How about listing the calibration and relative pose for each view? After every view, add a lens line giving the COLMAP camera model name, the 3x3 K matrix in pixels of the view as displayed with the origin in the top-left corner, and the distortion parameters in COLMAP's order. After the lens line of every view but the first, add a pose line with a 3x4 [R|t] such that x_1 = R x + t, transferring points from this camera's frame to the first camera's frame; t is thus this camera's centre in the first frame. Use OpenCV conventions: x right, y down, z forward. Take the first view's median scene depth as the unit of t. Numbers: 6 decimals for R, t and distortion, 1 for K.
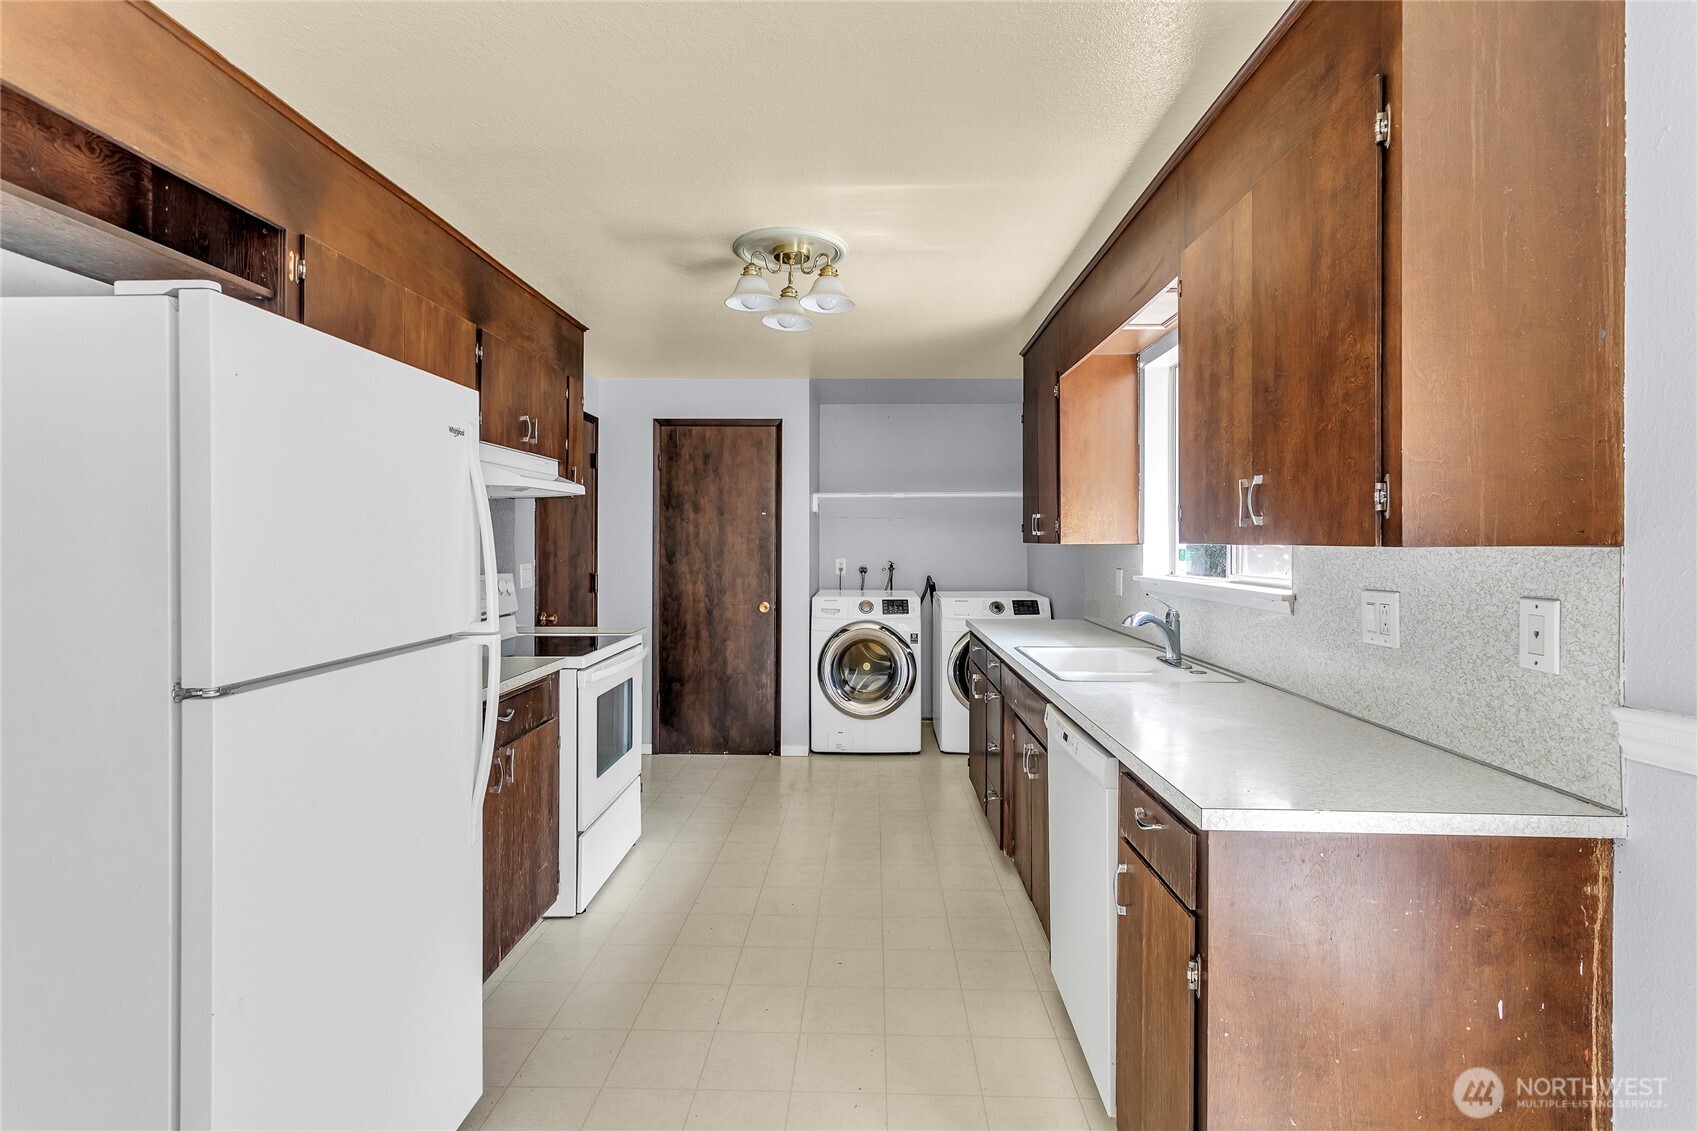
lens RADIAL K [[804.0, 0, 851.9], [0, 804.0, 541.1], [0, 0, 1]] dist [0.003222, 0.003082]
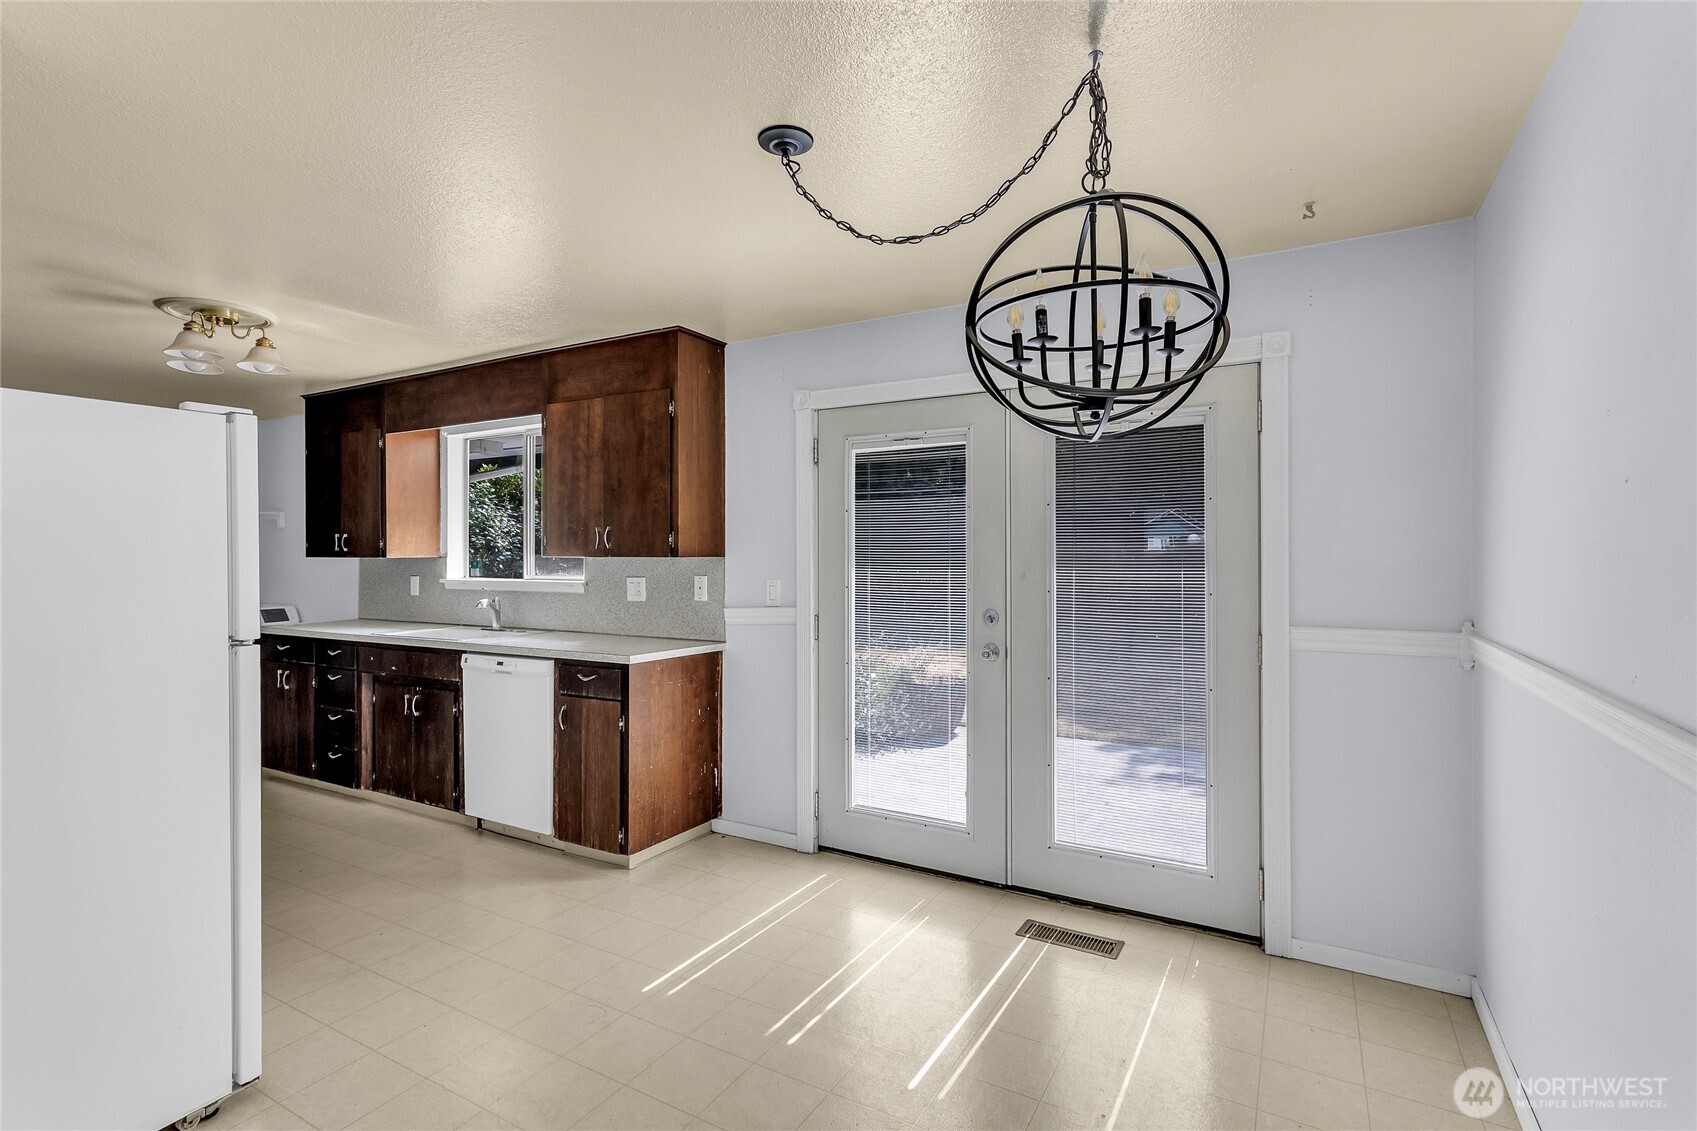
lens RADIAL K [[804.0, 0, 854.8], [0, 804.0, 552.3], [0, 0, 1]] dist [0.003222, 0.003082]
pose [[0.466470, 0.000675, 0.884537, -1.411128], [0.002582, 0.999994, -0.002125, -0.002362], [-0.884533, 0.003275, 0.466466, -0.809469]]
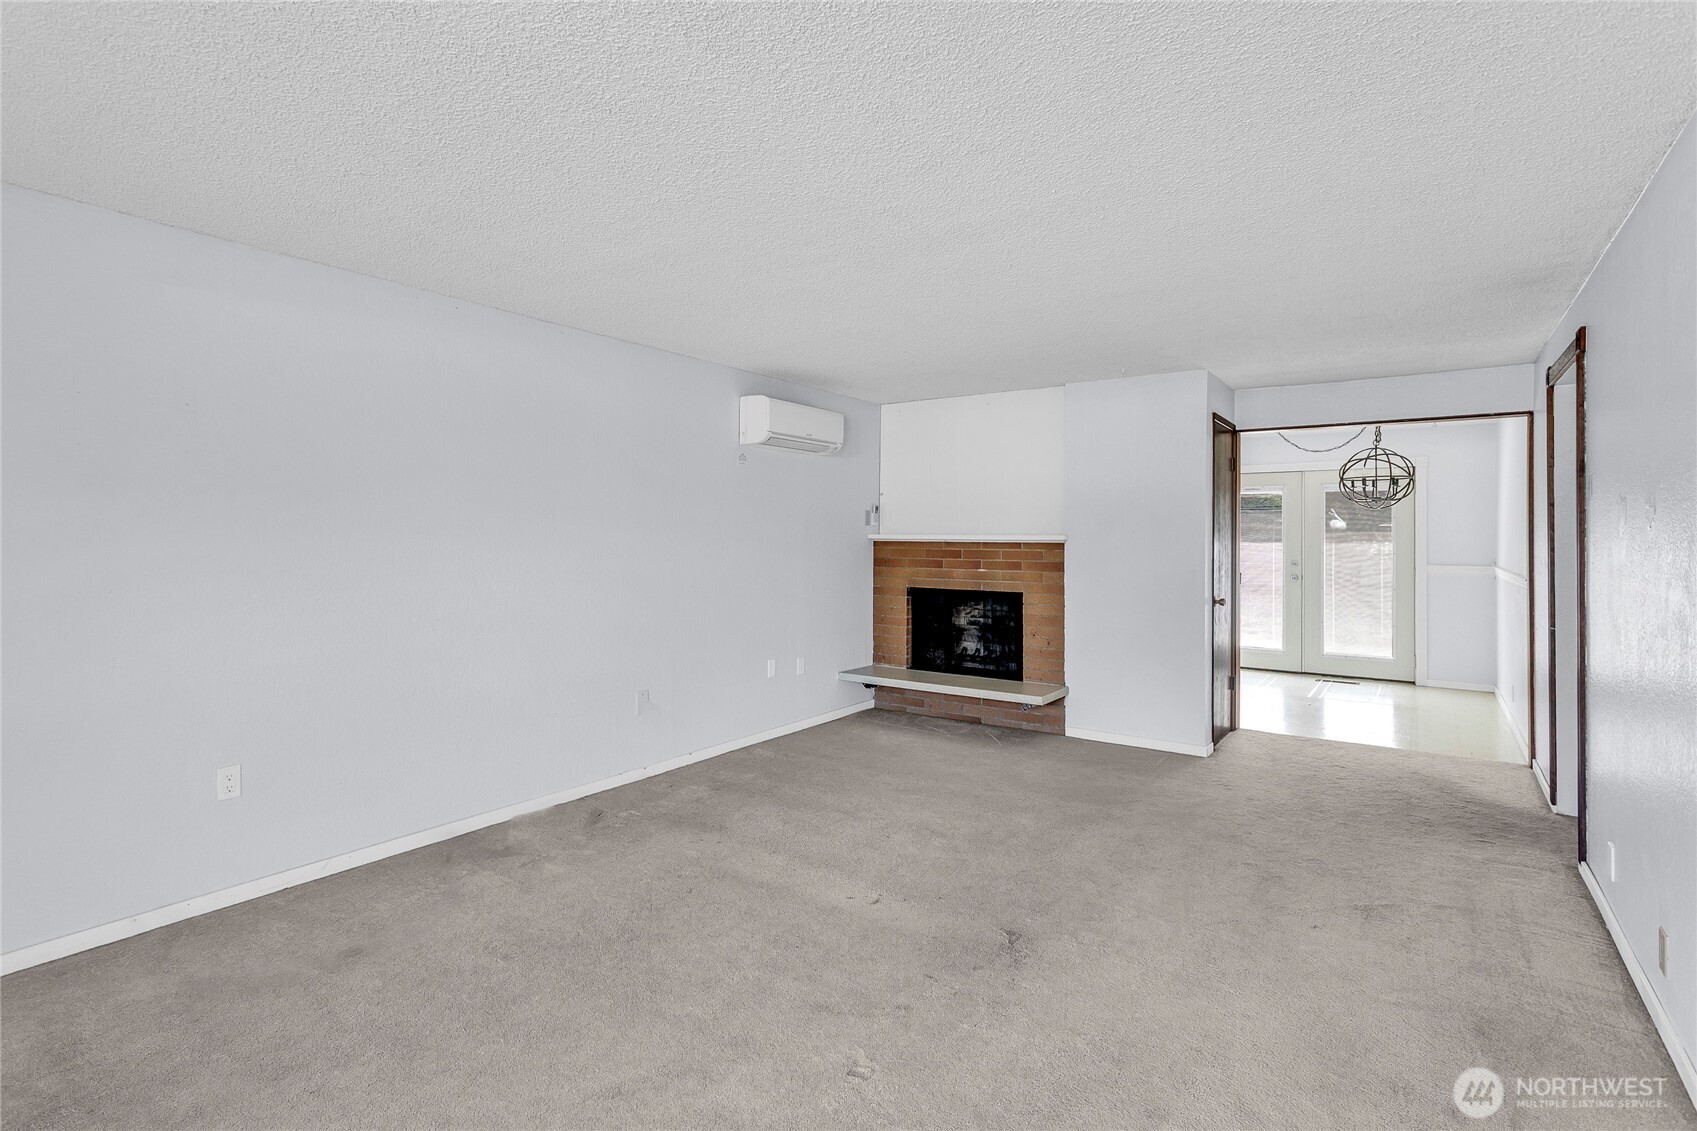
lens RADIAL K [[804.0, 0, 851.1], [0, 804.0, 527.6], [0, 0, 1]] dist [0.003222, 0.003082]
pose [[0.549437, 0.003743, 0.835527, -5.806717], [0.001814, 0.999982, -0.005672, -0.049498], [-0.835533, 0.004632, 0.549421, -0.580030]]
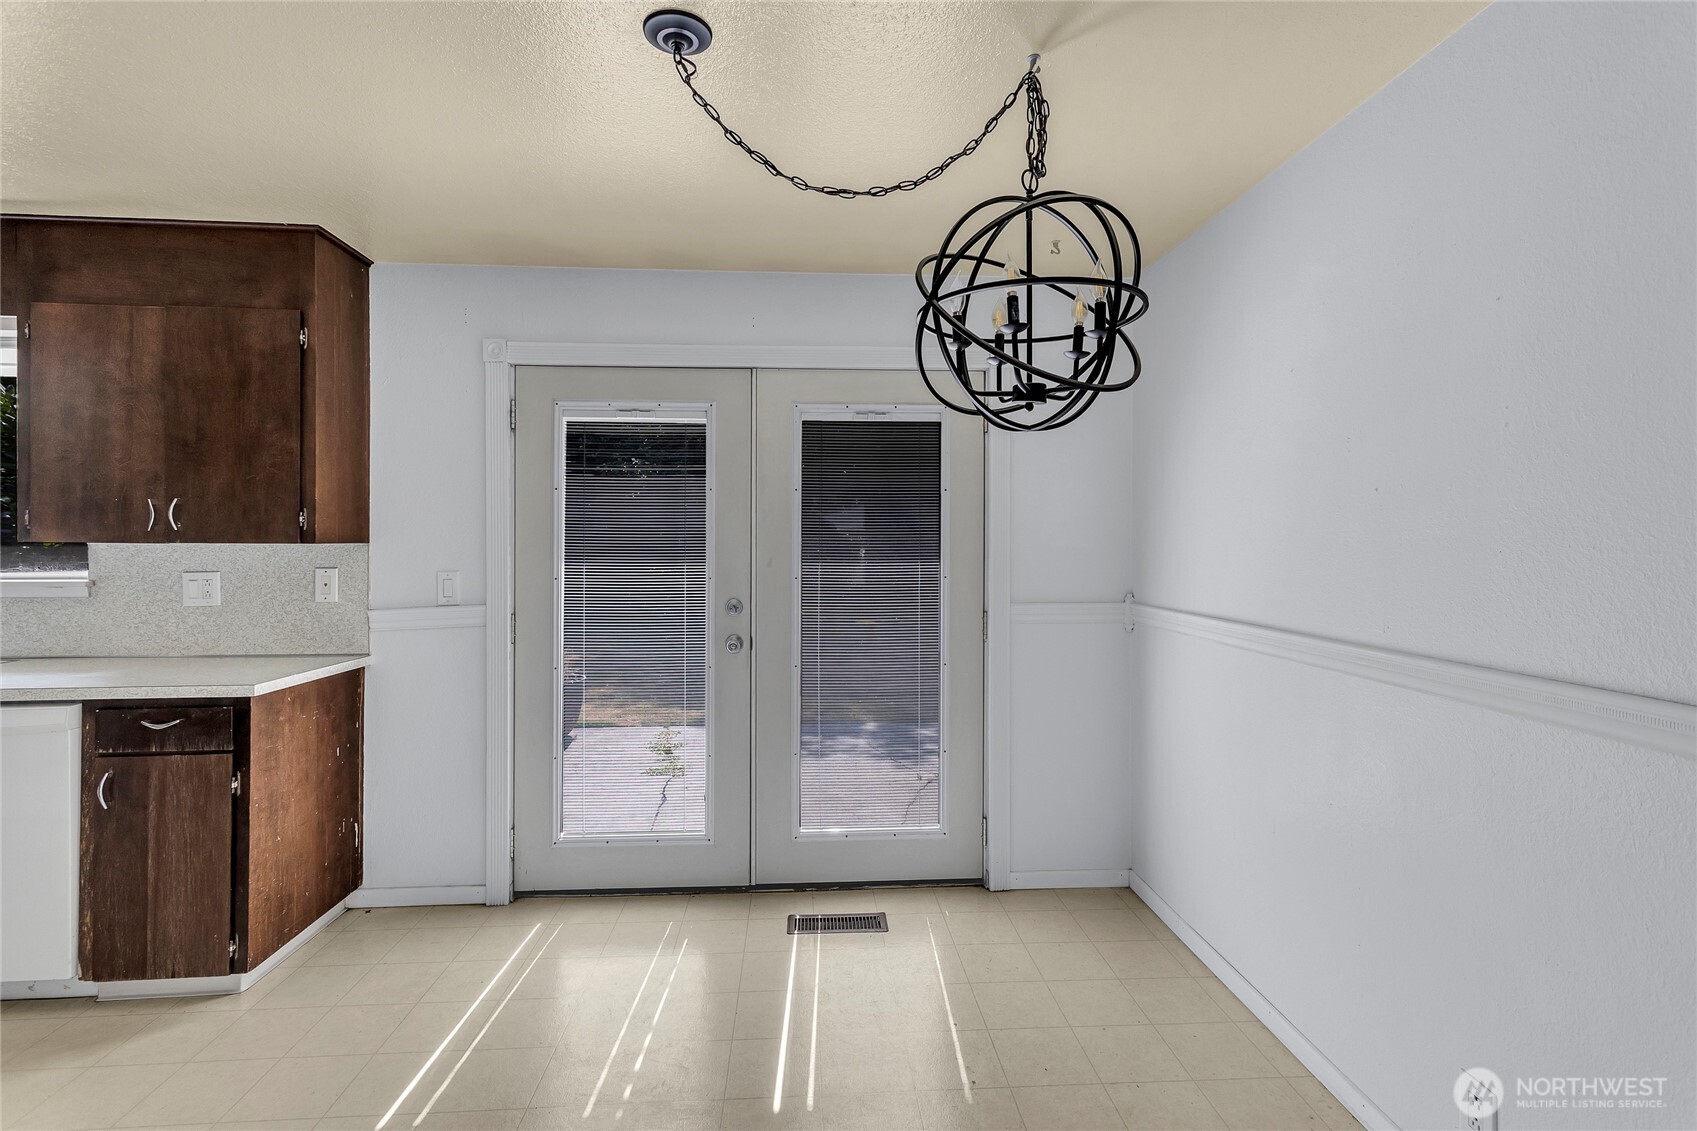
lens RADIAL K [[804.0, 0, 861.9], [0, 804.0, 540.3], [0, 0, 1]] dist [0.003222, 0.003082]
pose [[-0.097691, -0.001342, 0.995216, -1.392872], [-0.000366, 0.999999, 0.001313, -0.003819], [-0.995217, -0.000236, -0.097691, -0.192152]]
